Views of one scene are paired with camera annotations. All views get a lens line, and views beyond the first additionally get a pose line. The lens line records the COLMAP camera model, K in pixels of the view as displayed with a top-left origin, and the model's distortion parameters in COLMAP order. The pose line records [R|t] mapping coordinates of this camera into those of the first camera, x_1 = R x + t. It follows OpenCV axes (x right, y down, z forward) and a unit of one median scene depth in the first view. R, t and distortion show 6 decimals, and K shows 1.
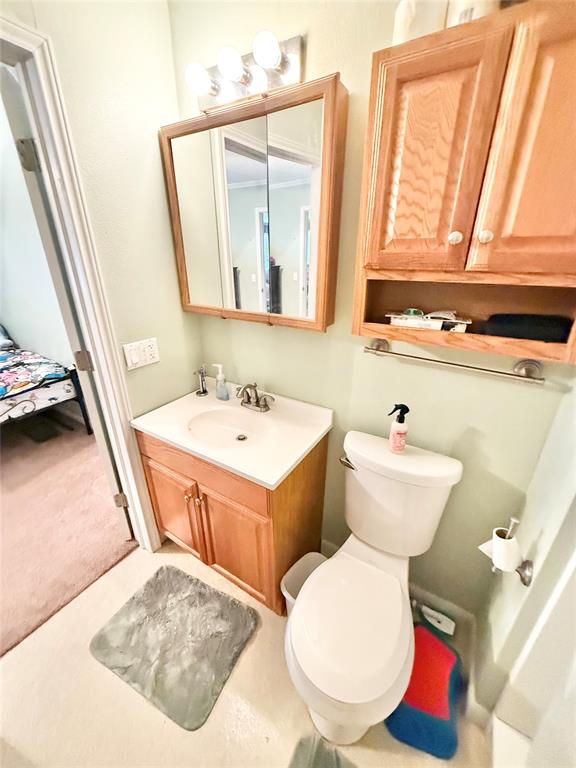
lens RADIAL K [[306.0, 0, 288.9], [0, 306.0, 381.1], [0, 0, 1]] dist [-0.000534, -0.000138]
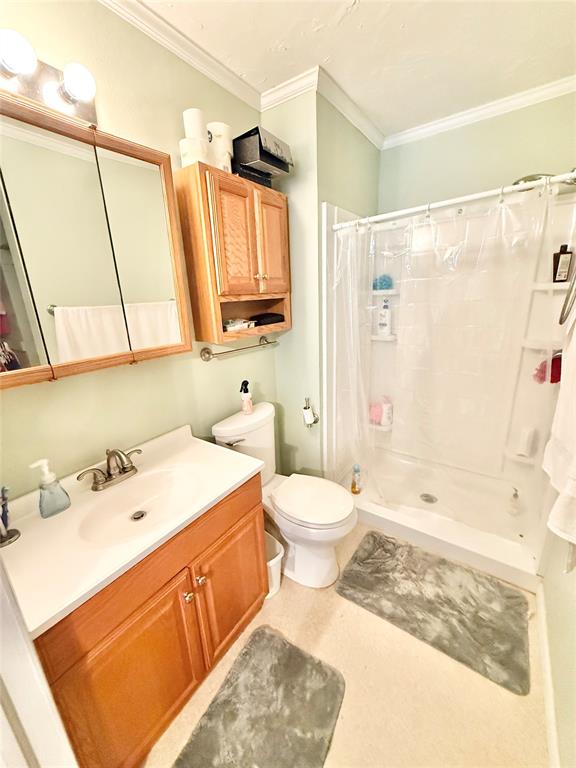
lens RADIAL K [[311.3, 0, 290.9], [0, 311.3, 383.5], [0, 0, 1]] dist [-0.001220, 0.000185]
pose [[0.044209, -0.284941, 0.957525, -1.109983], [0.420844, 0.874581, 0.240827, -0.188576], [-0.906055, 0.392322, 0.158580, 0.548471]]
